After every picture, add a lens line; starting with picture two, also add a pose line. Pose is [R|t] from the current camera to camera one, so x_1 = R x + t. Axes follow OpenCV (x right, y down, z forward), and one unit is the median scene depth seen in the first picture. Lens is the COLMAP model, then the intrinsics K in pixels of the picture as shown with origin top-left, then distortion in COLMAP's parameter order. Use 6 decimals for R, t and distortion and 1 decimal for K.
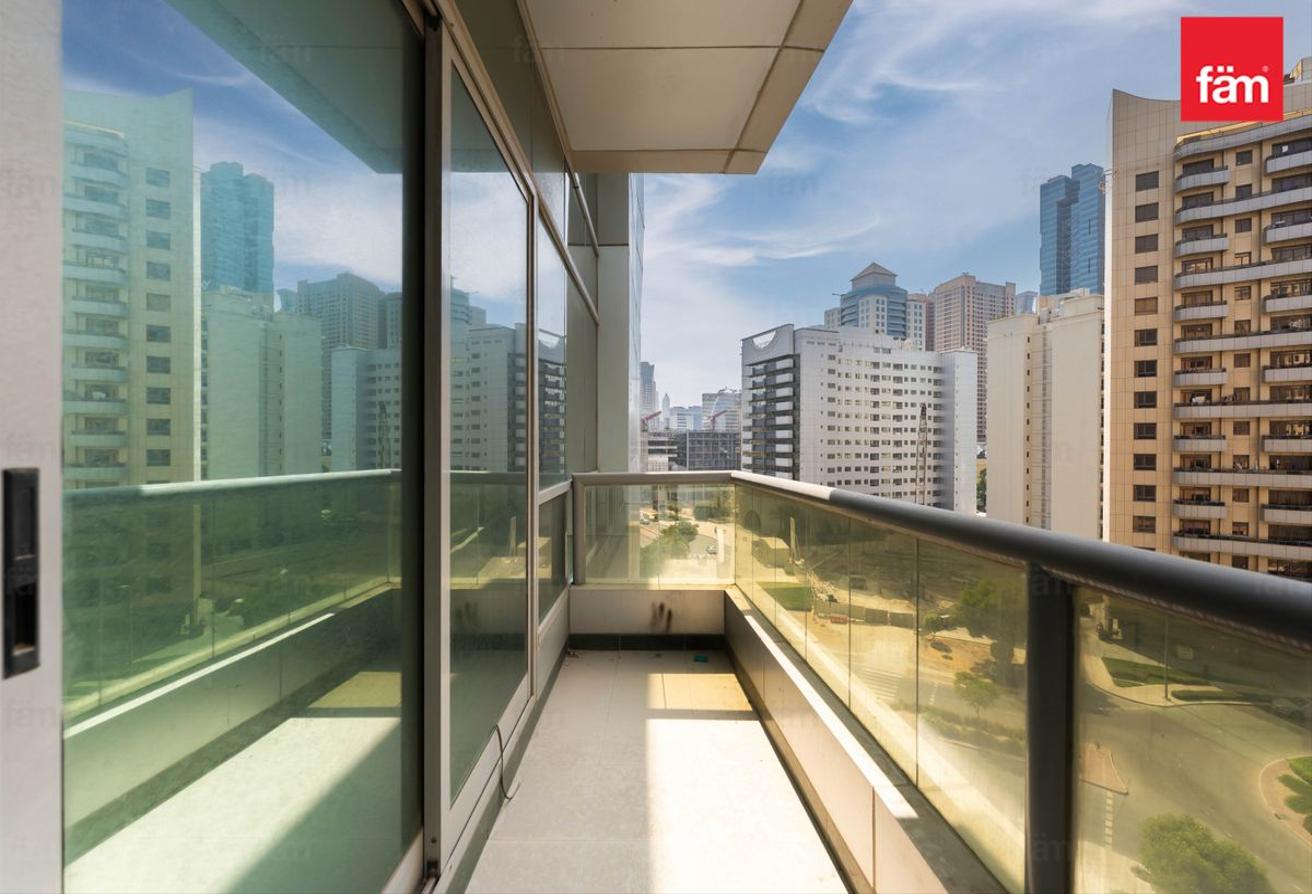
lens RADIAL K [[568.7, 0, 672.3], [0, 568.7, 452.3], [0, 0, 1]] dist [-0.001101, -0.000144]
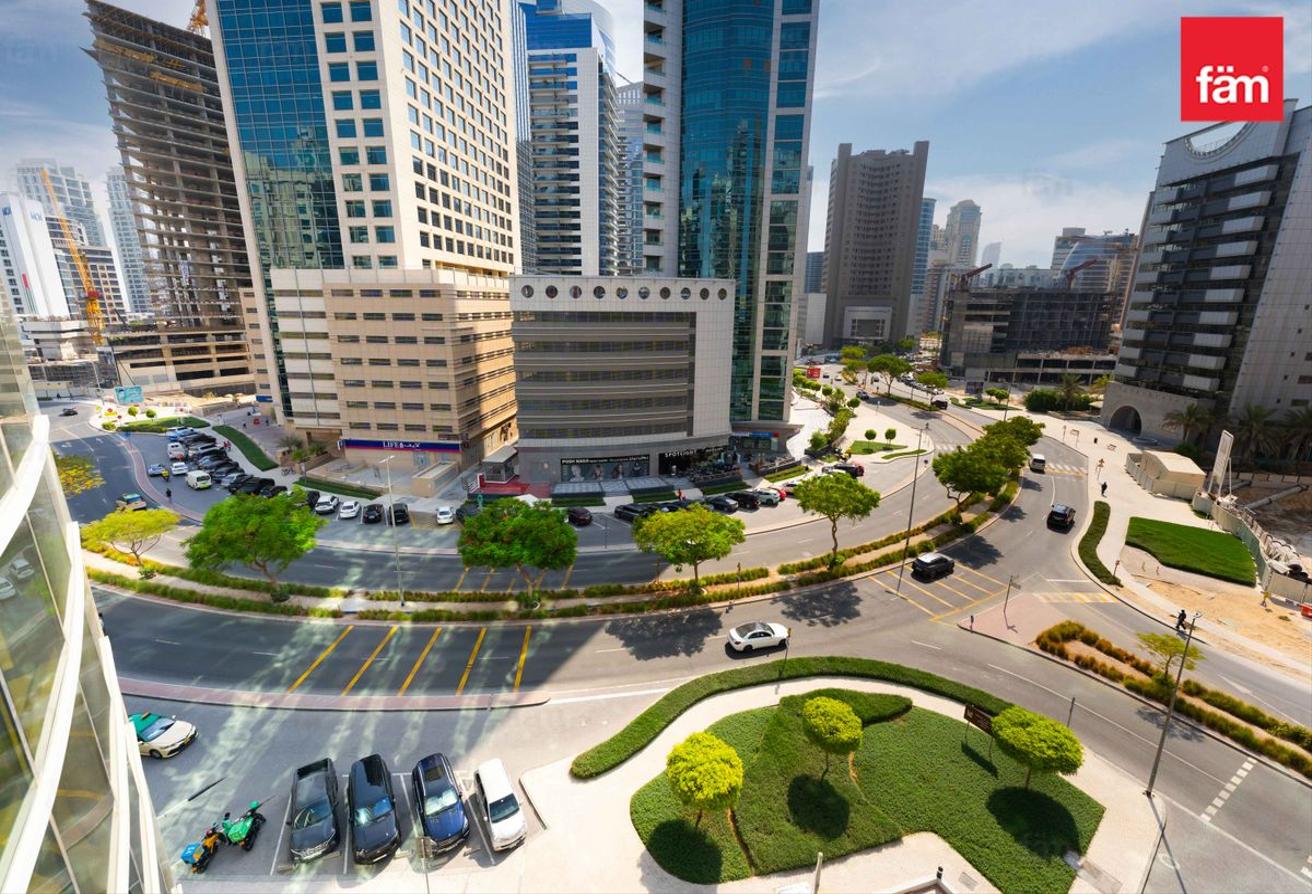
lens RADIAL K [[530.3, 0, 658.3], [0, 530.3, 440.6], [0, 0, 1]] dist [-0.000798, 0.000033]
pose [[0.873040, 0.126490, -0.470958, -0.054719], [-0.011904, 0.971013, 0.238729, -0.007647], [0.487504, -0.202814, 0.849239, 0.148201]]
